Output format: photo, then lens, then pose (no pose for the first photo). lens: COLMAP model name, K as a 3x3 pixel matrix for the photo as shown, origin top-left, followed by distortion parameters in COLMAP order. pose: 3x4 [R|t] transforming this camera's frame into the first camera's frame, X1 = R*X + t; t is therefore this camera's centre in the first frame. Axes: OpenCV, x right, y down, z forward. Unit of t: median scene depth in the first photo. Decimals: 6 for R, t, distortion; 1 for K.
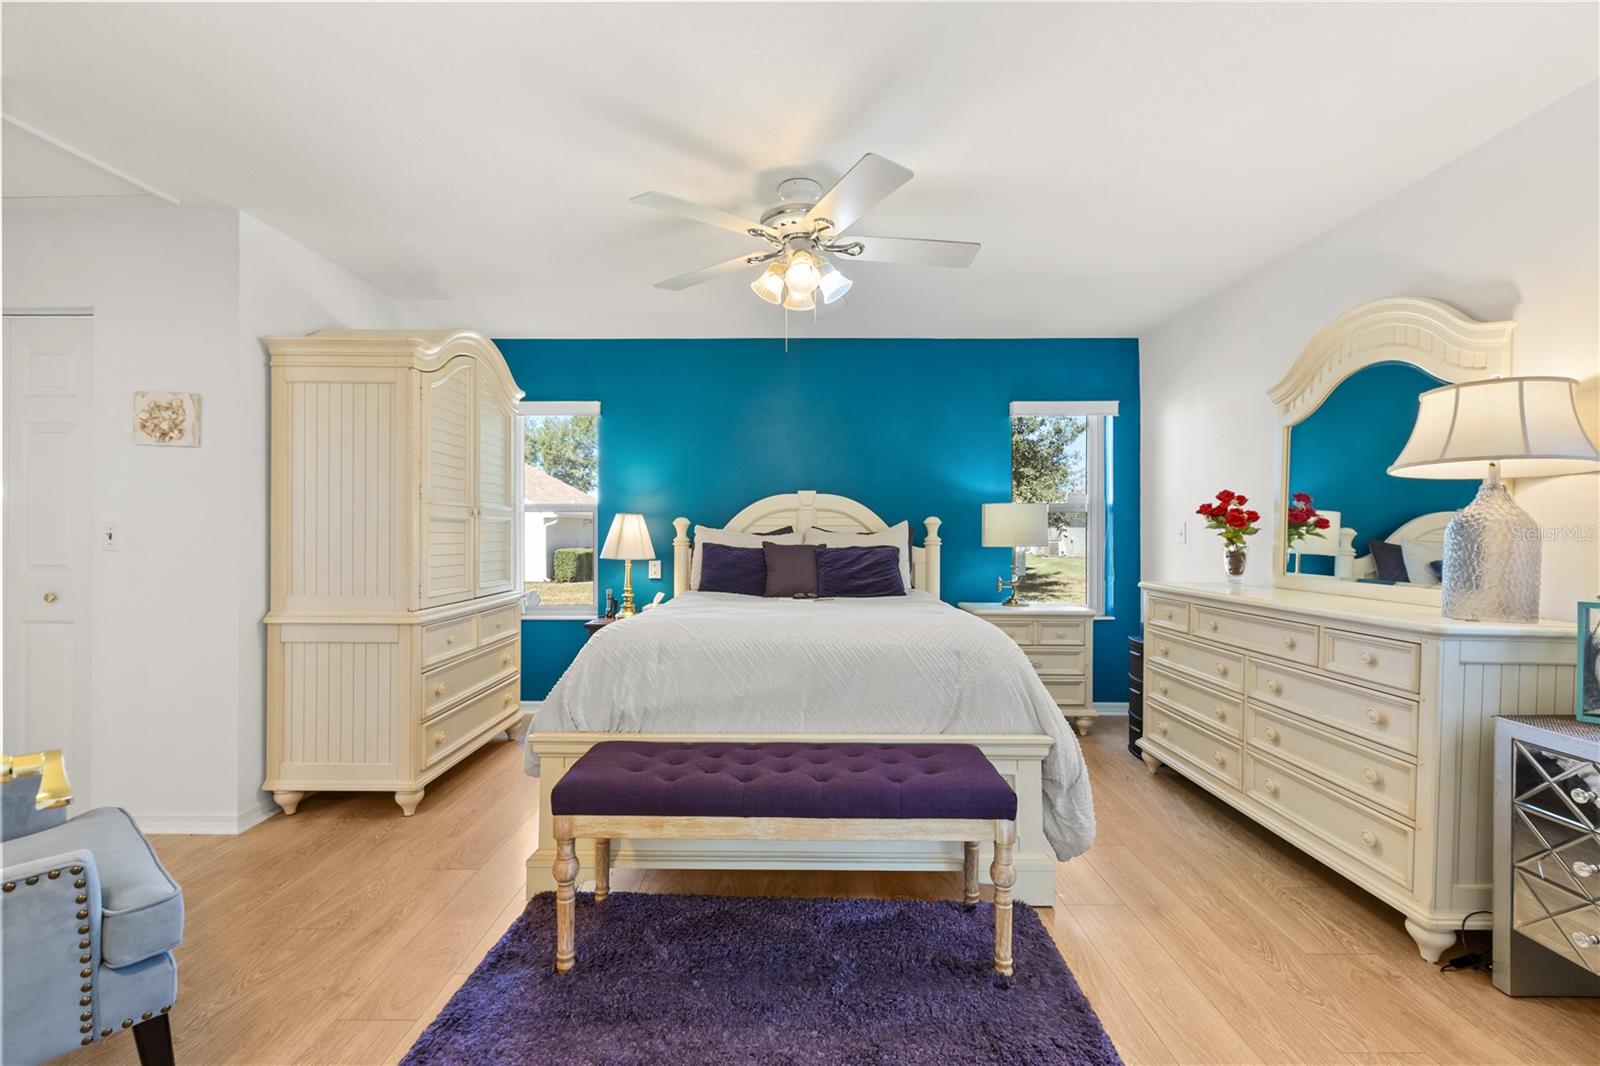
lens RADIAL K [[712.7, 0, 799.0], [0, 712.7, 539.6], [0, 0, 1]] dist [-0.002322, 0.000060]
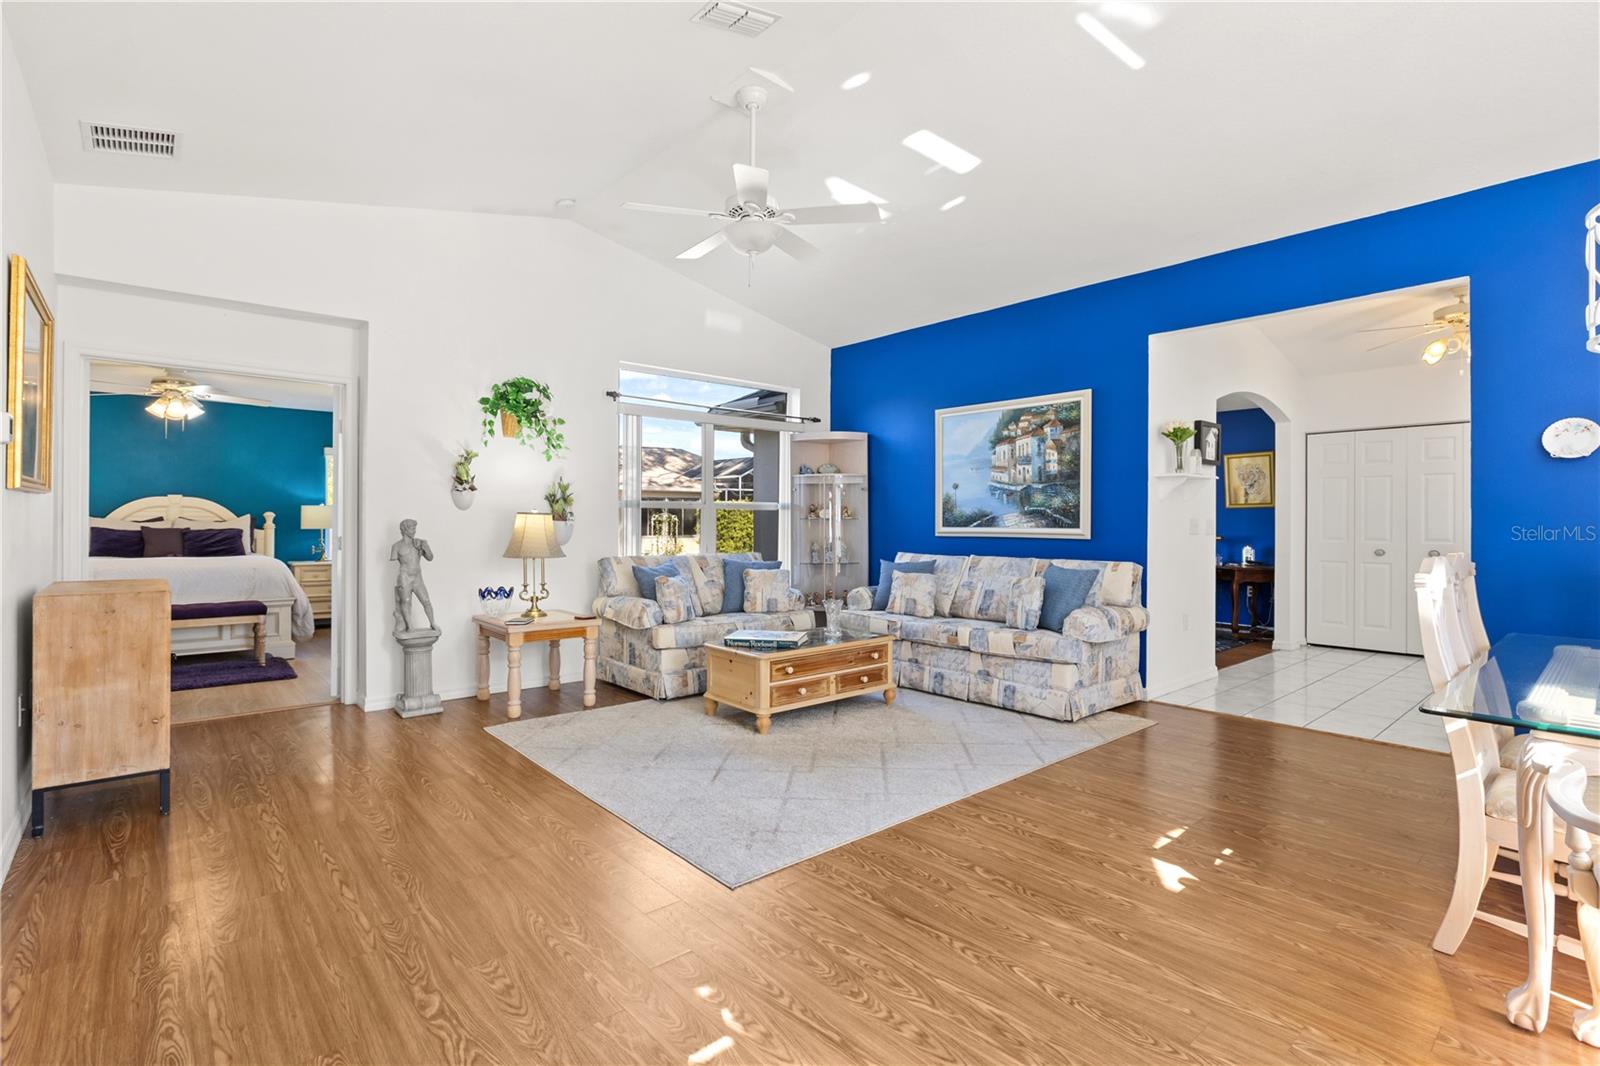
lens RADIAL K [[756.4, 0, 799.0], [0, 756.4, 525.8], [0, 0, 1]] dist [0.000141, 0.000485]
pose [[0.754732, 0.001451, 0.656031, -0.049346], [-0.003141, 0.999994, 0.001402, -0.005078], [-0.656025, -0.003118, 0.754732, -1.317888]]
